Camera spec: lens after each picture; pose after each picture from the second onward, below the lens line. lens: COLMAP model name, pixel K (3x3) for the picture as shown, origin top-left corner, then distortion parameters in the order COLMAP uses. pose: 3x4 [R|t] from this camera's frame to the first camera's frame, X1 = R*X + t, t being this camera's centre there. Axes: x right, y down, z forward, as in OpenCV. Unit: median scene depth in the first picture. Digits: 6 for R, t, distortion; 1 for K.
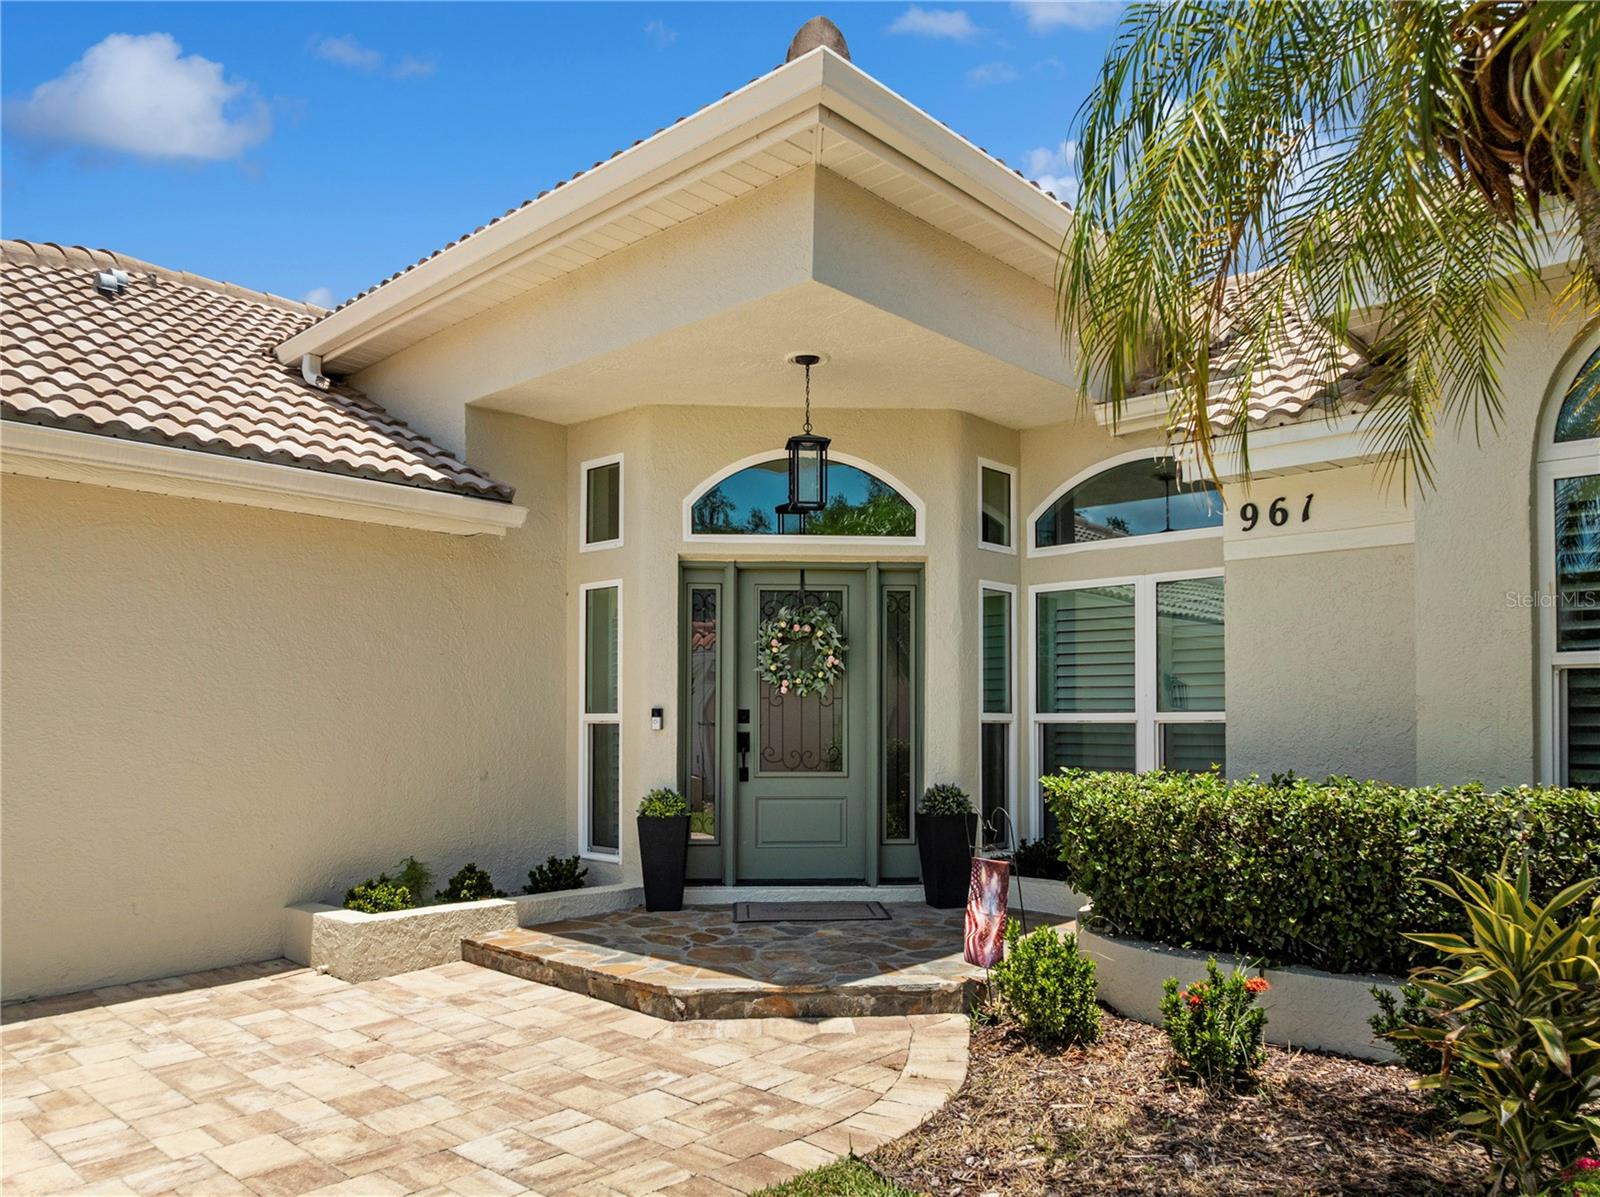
lens RADIAL K [[1145.7, 0, 827.5], [0, 1145.7, 710.7], [0, 0, 1]] dist [-0.042838, 0.001137]
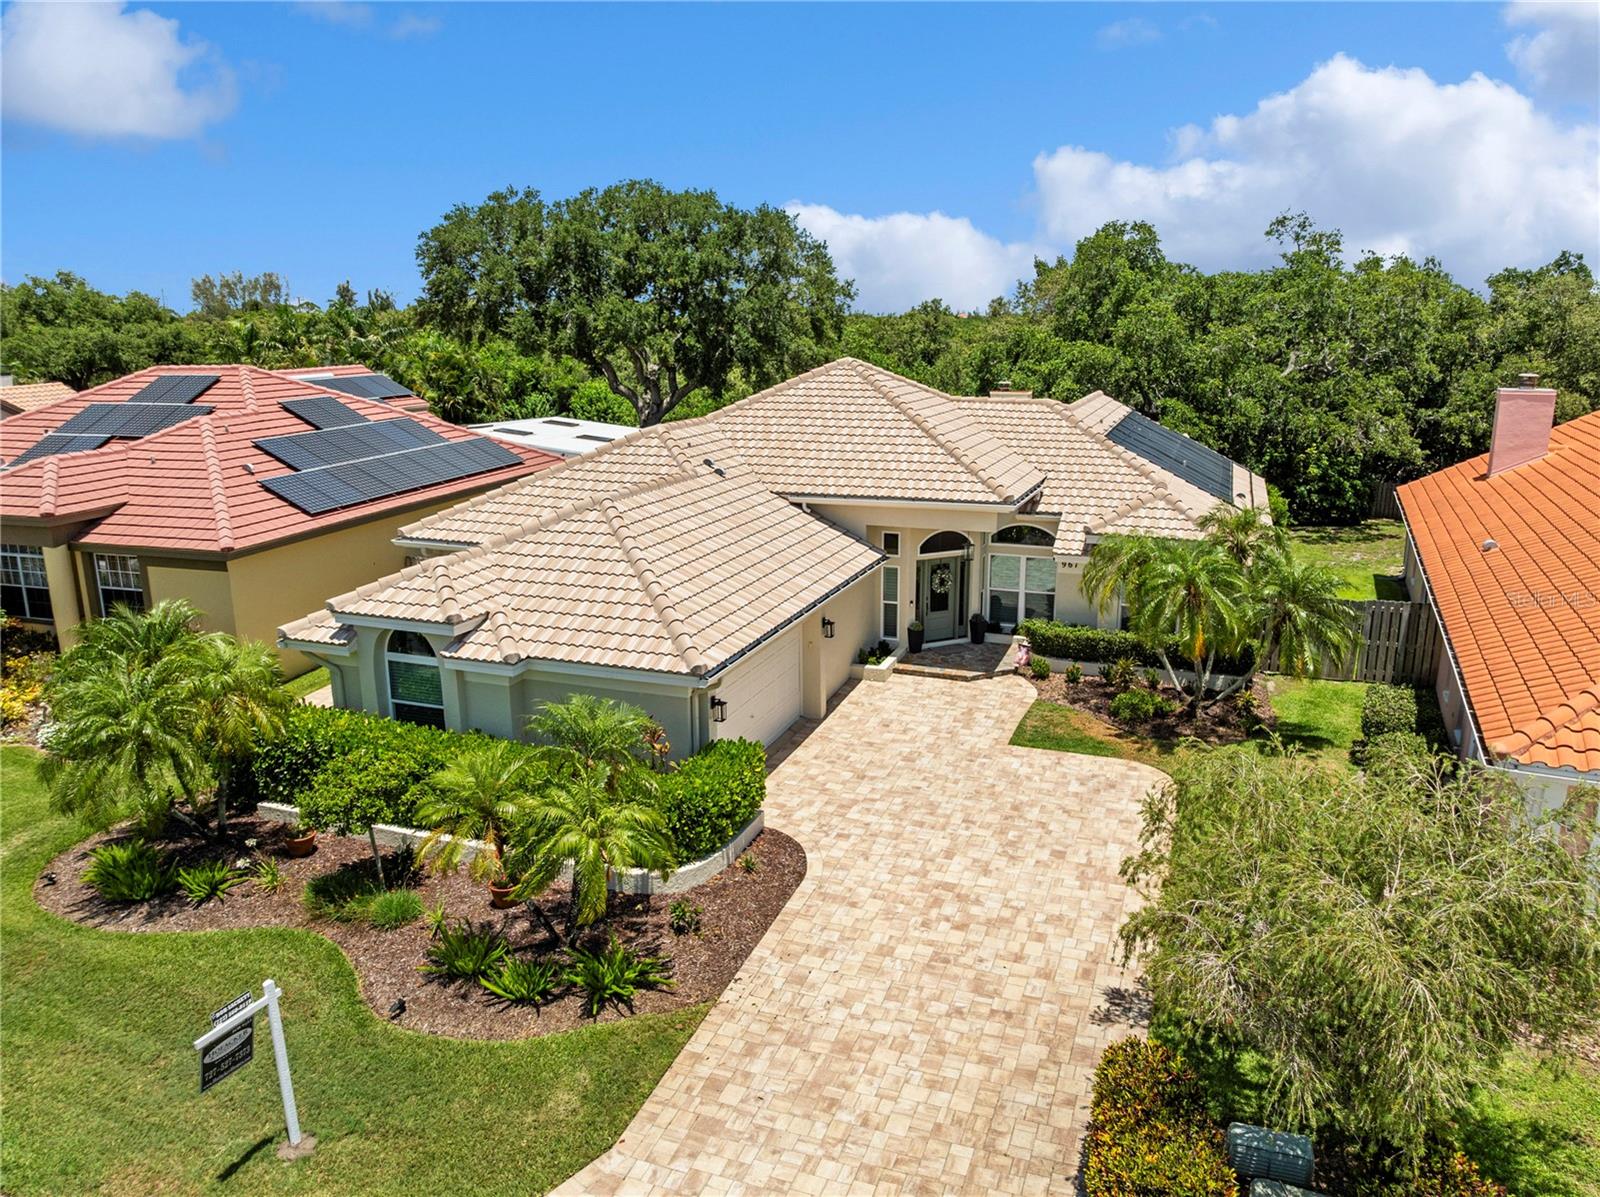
lens RADIAL K [[1126.6, 0, 811.5], [0, 1126.6, 600.4], [0, 0, 1]] dist [-0.036667, -0.002353]
pose [[0.926779, -0.093598, 0.363759, -1.790551], [-0.001922, 0.967260, 0.253781, -0.937479], [-0.375603, -0.235898, 0.896256, -2.182218]]
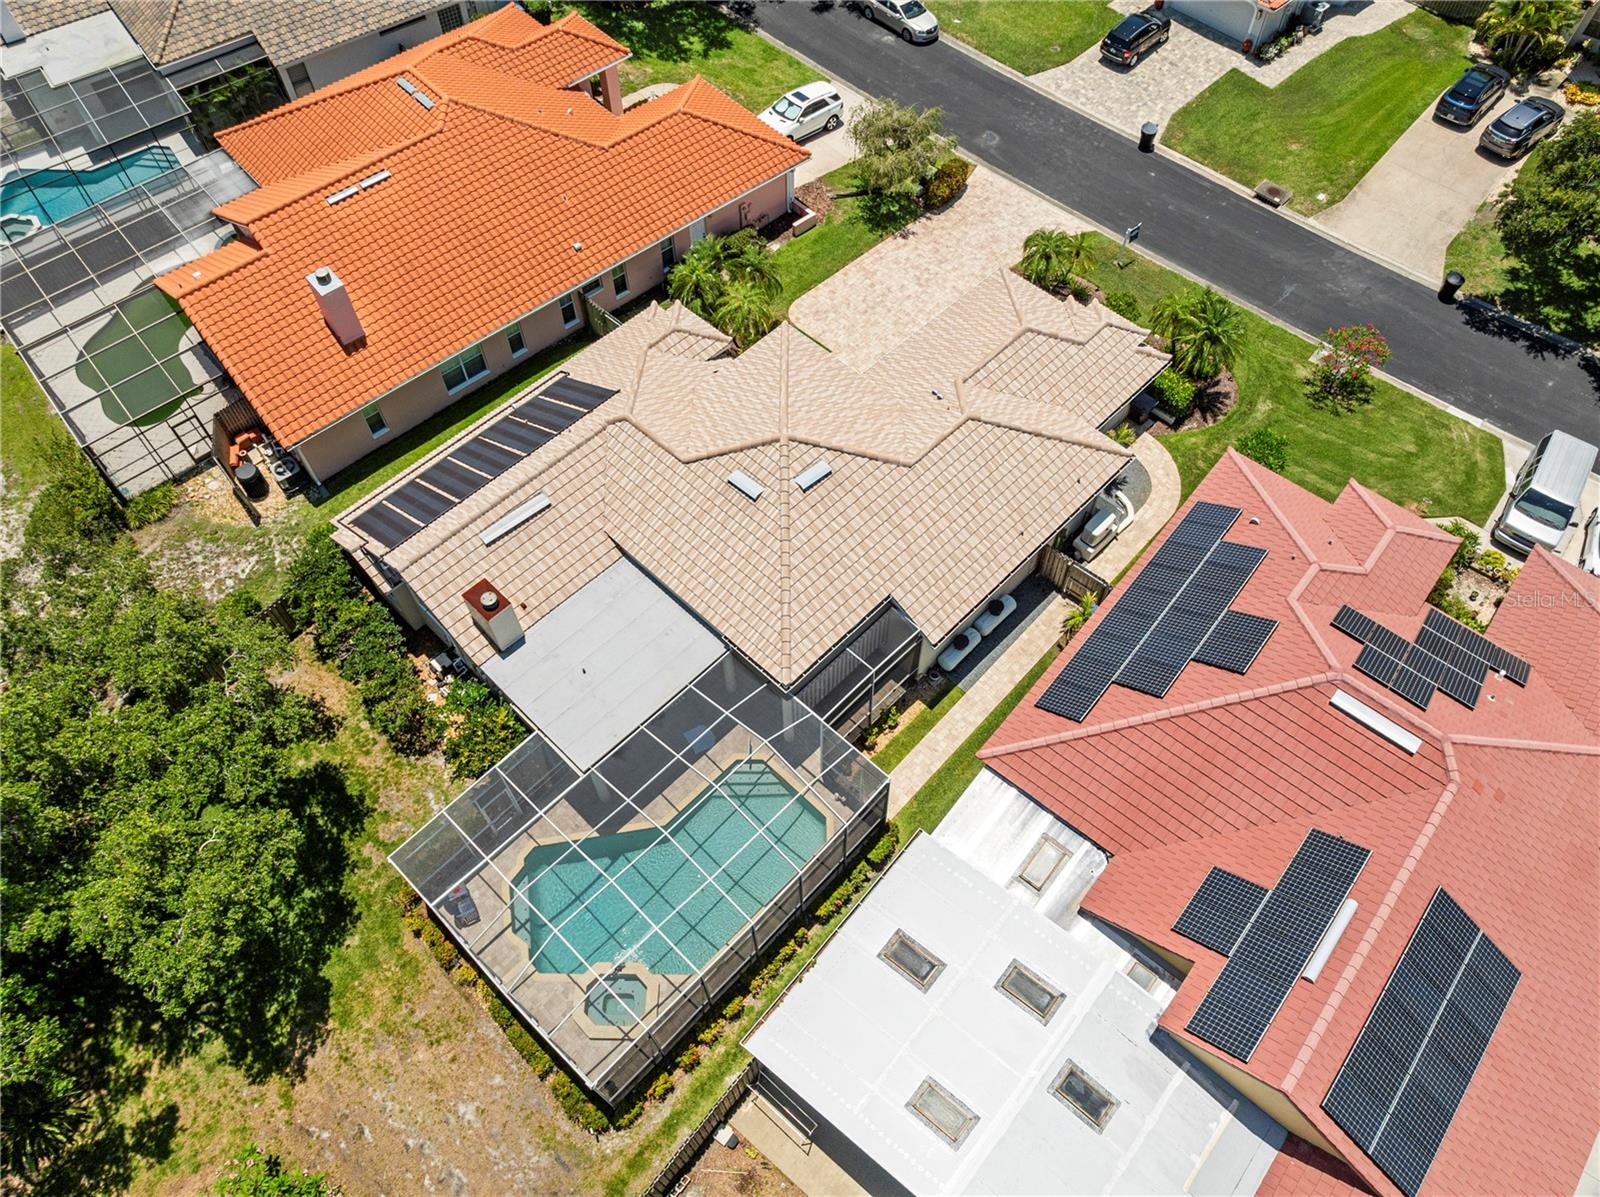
lens RADIAL K [[1127.8, 0, 810.3], [0, 1127.8, 600.7], [0, 0, 1]] dist [-0.046723, 0.014879]
pose [[-0.999412, -0.025928, 0.022456, -0.295591], [0.004338, 0.553888, 0.832580, -4.331456], [-0.034025, 0.832187, -0.553450, 4.948524]]
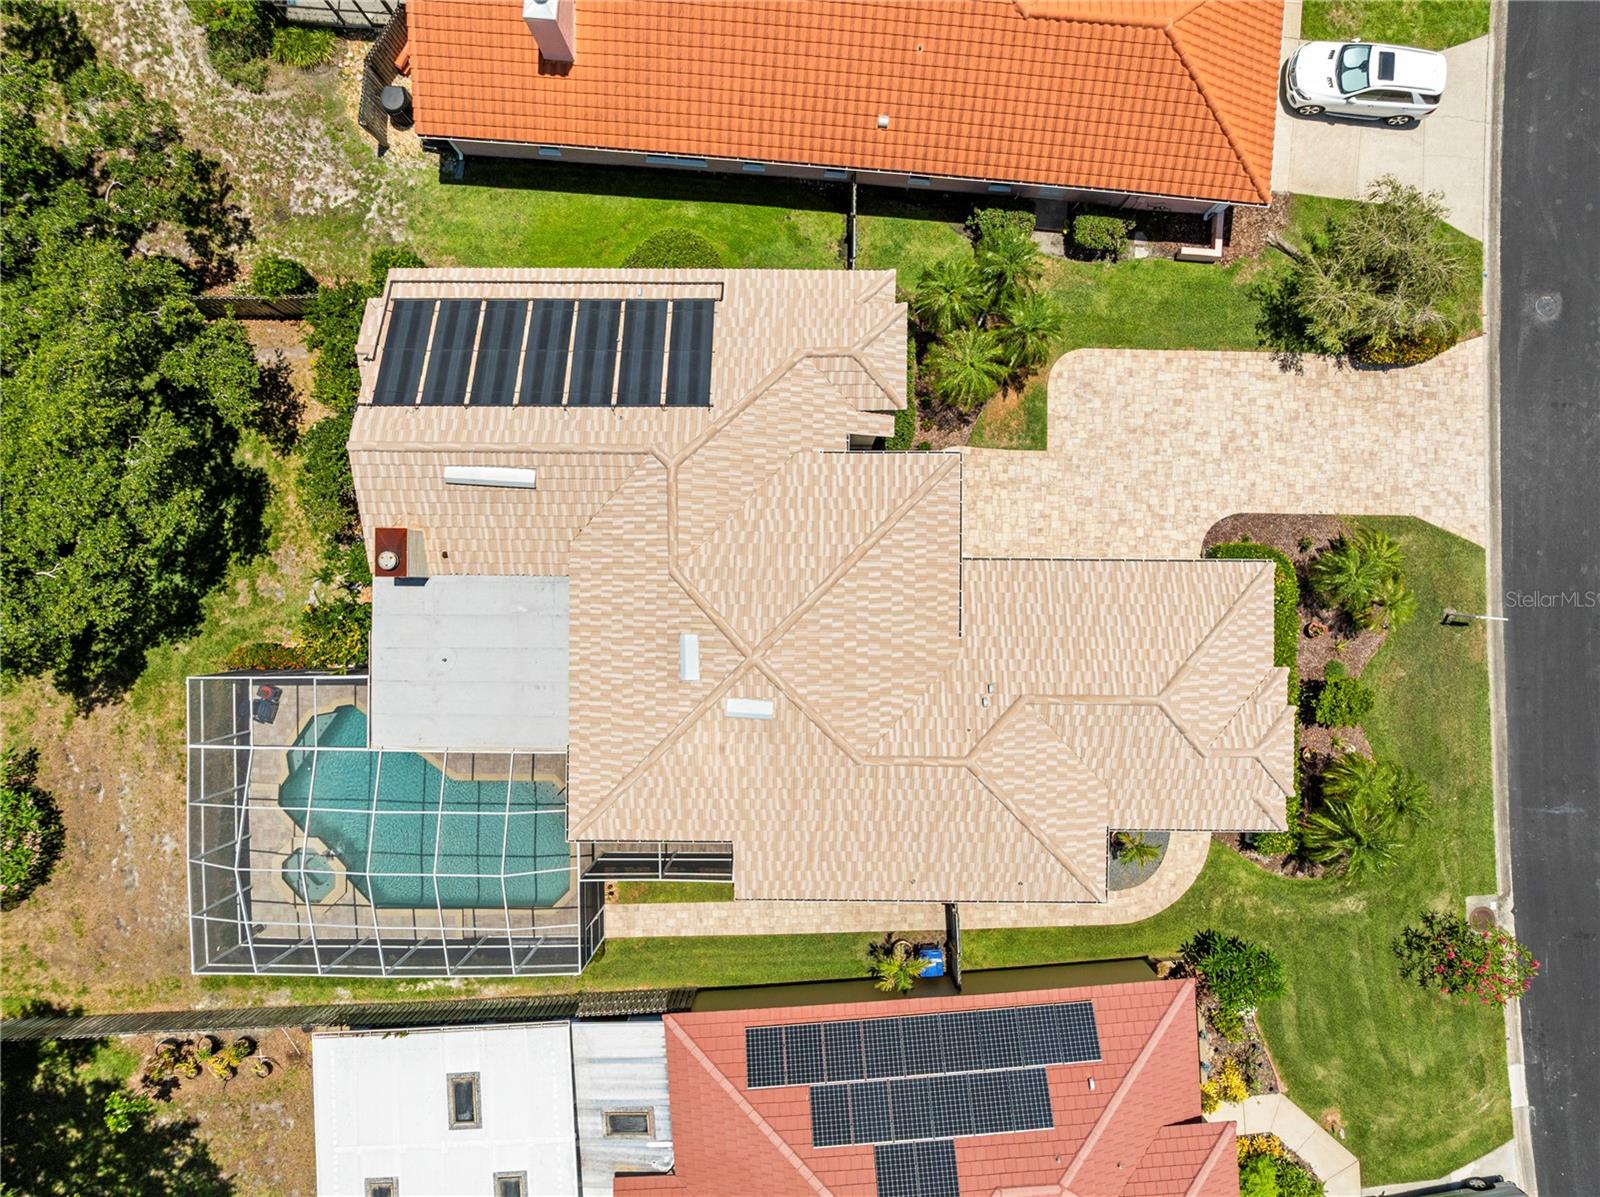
lens RADIAL K [[1118.6, 0, 817.0], [0, 1118.6, 593.6], [0, 0, 1]] dist [-0.043415, 0.011712]
pose [[-0.666346, -0.745642, 0.001337, -0.044581], [-0.006855, 0.007919, 0.999945, -4.642843], [-0.745611, 0.666300, -0.010388, 1.446080]]
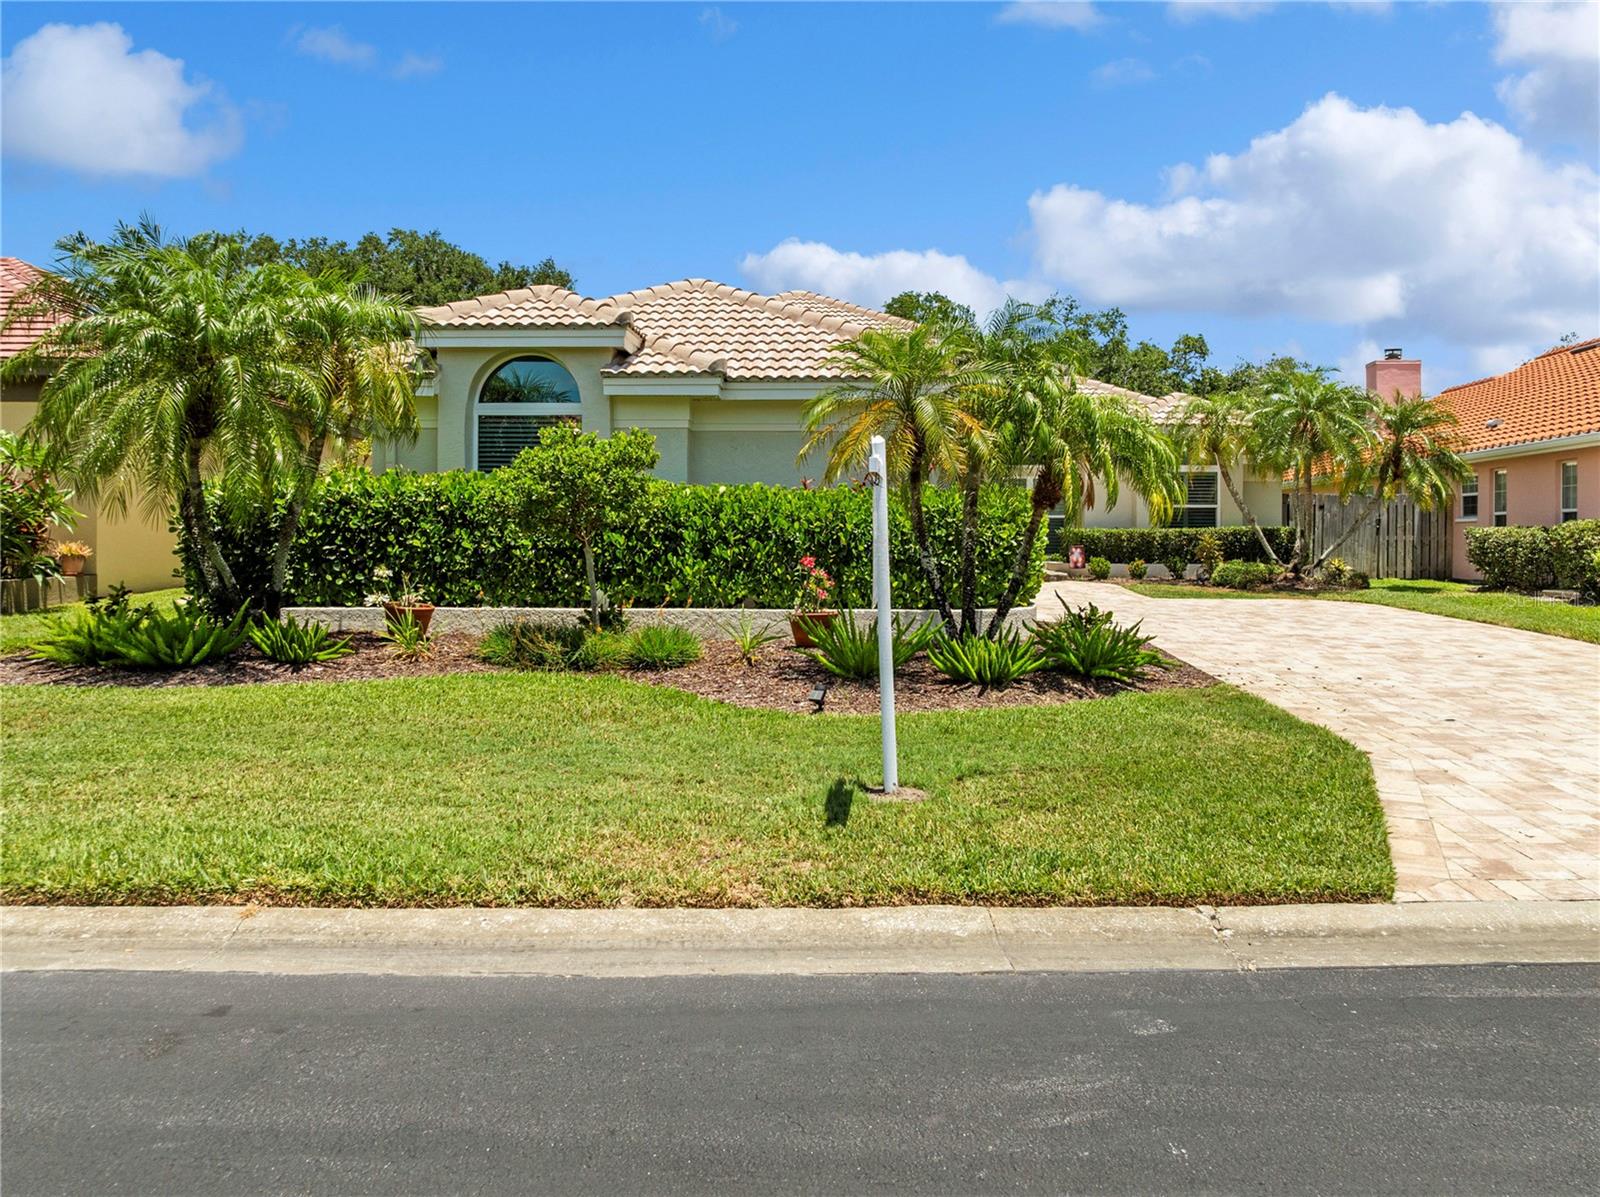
lens RADIAL K [[1146.7, 0, 809.2], [0, 1146.7, 547.6], [0, 0, 1]] dist [-0.035086, -0.002580]
pose [[0.754132, -0.002798, 0.656717, -2.586286], [-0.012920, 0.999734, 0.019096, 0.043181], [-0.656596, -0.022886, 0.753896, -1.241387]]
